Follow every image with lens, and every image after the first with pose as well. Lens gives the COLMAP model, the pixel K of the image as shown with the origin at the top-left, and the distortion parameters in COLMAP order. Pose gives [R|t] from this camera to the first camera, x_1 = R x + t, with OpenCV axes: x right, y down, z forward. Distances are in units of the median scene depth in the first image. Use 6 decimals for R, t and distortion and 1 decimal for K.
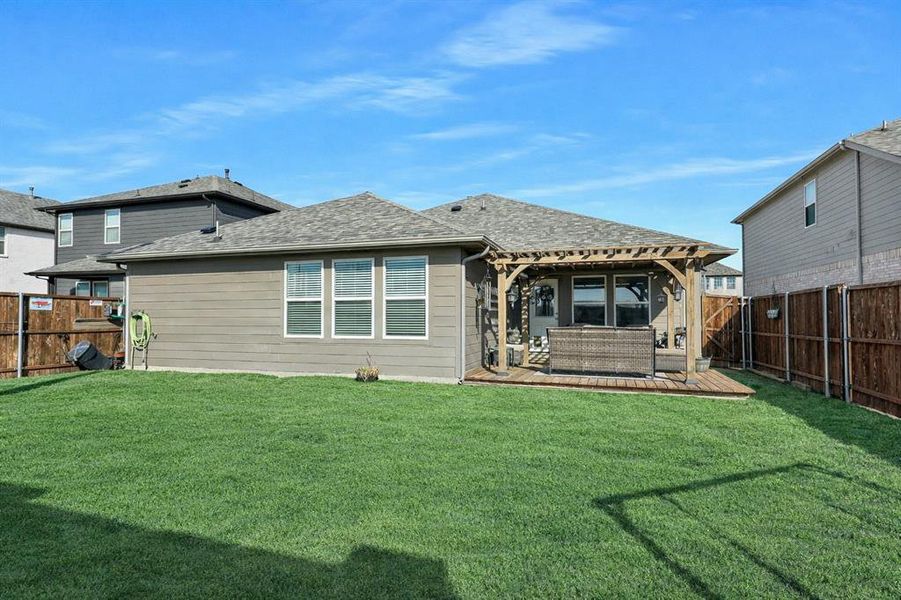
lens RADIAL K [[474.3, 0, 449.4], [0, 474.3, 300.3], [0, 0, 1]] dist [0.001354, 0.000101]
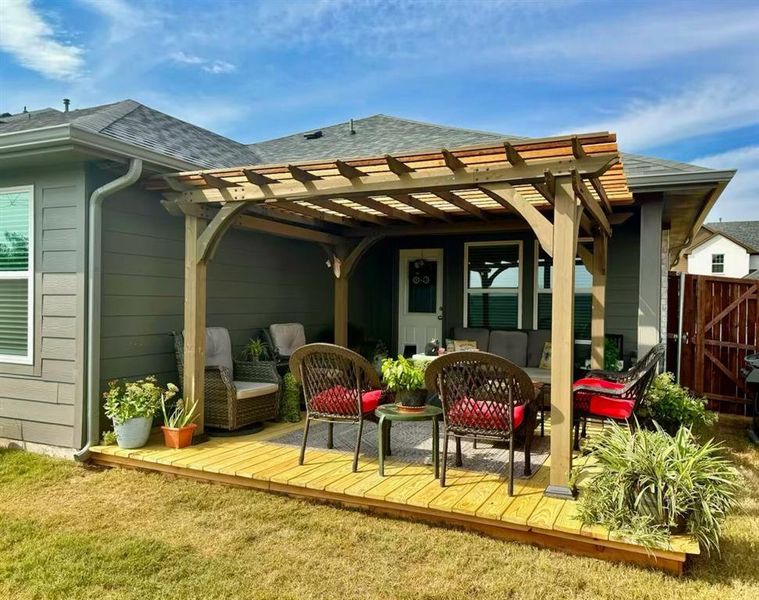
lens RADIAL K [[617.8, 0, 380.1], [0, 617.8, 301.2], [0, 0, 1]] dist [-0.002982, -0.002744]
pose [[0.996320, 0.011382, -0.084947, 0.228203], [-0.009163, 0.999608, 0.026473, 0.000184], [0.085215, -0.025598, 0.996034, 0.269127]]
